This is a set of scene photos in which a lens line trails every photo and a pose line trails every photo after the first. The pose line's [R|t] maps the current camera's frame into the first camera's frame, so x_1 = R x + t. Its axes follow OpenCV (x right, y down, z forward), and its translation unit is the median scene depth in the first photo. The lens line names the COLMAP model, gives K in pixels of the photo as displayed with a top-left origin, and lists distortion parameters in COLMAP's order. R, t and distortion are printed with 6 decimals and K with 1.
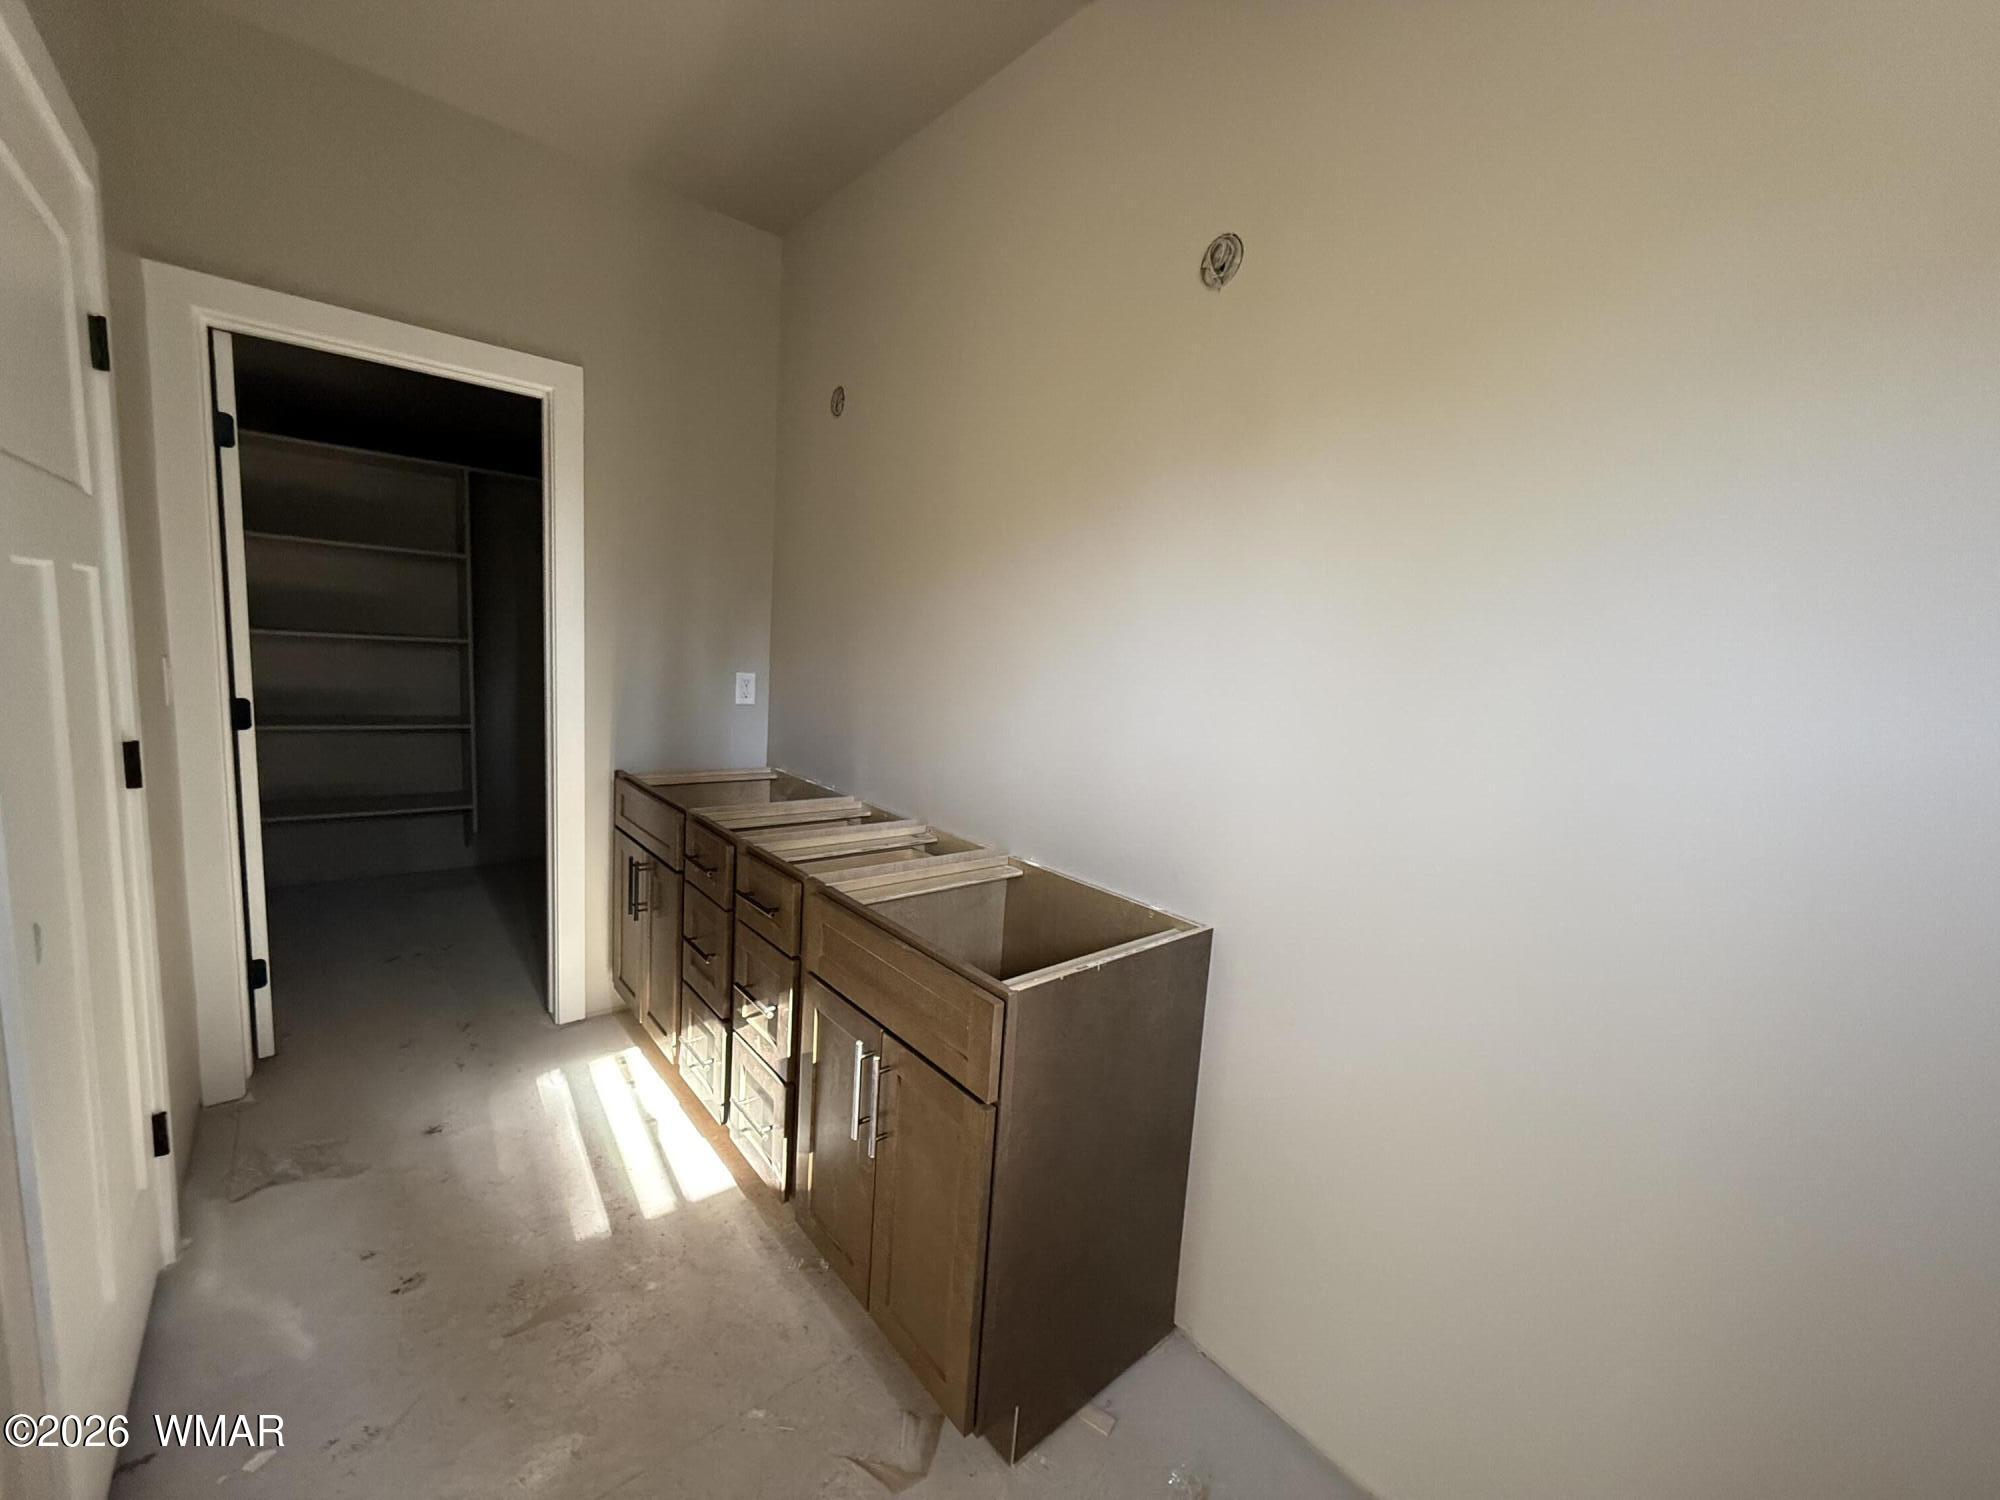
lens RADIAL K [[794.0, 0, 1006.7], [0, 794.0, 752.3], [0, 0, 1]] dist [-0.001062, 0.000033]
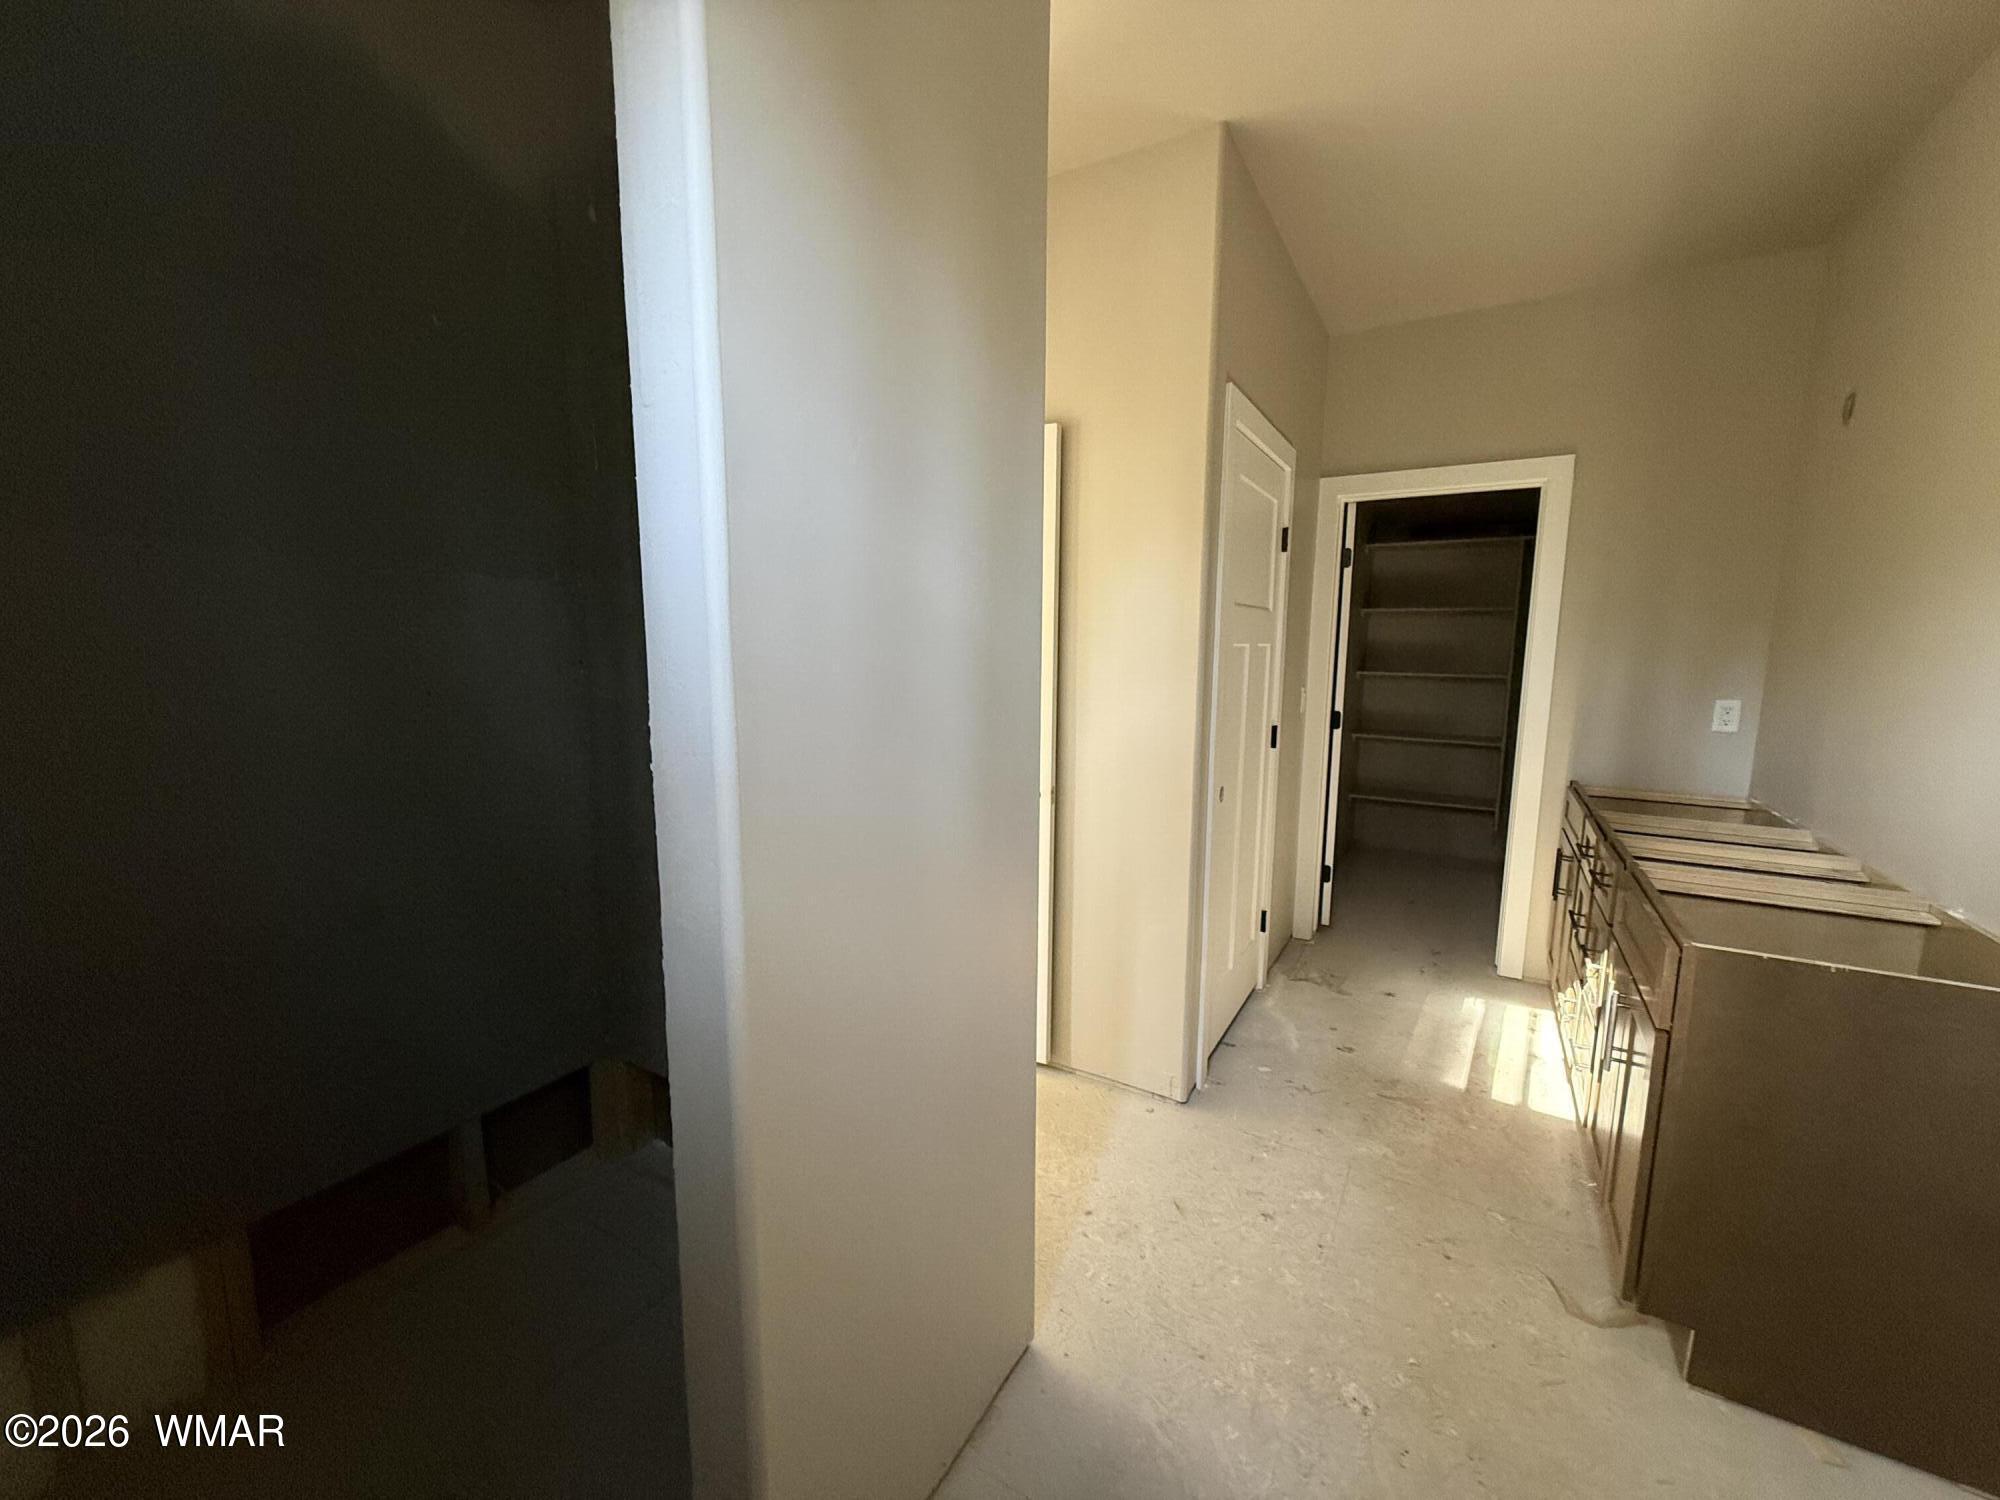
lens RADIAL K [[794.0, 0, 1006.7], [0, 794.0, 752.3], [0, 0, 1]] dist [-0.001062, 0.000033]
pose [[0.321969, 0.065677, -0.944469, 0.447568], [-0.111478, 0.993281, 0.031069, 0.048160], [0.940164, 0.095284, 0.327128, -0.234571]]
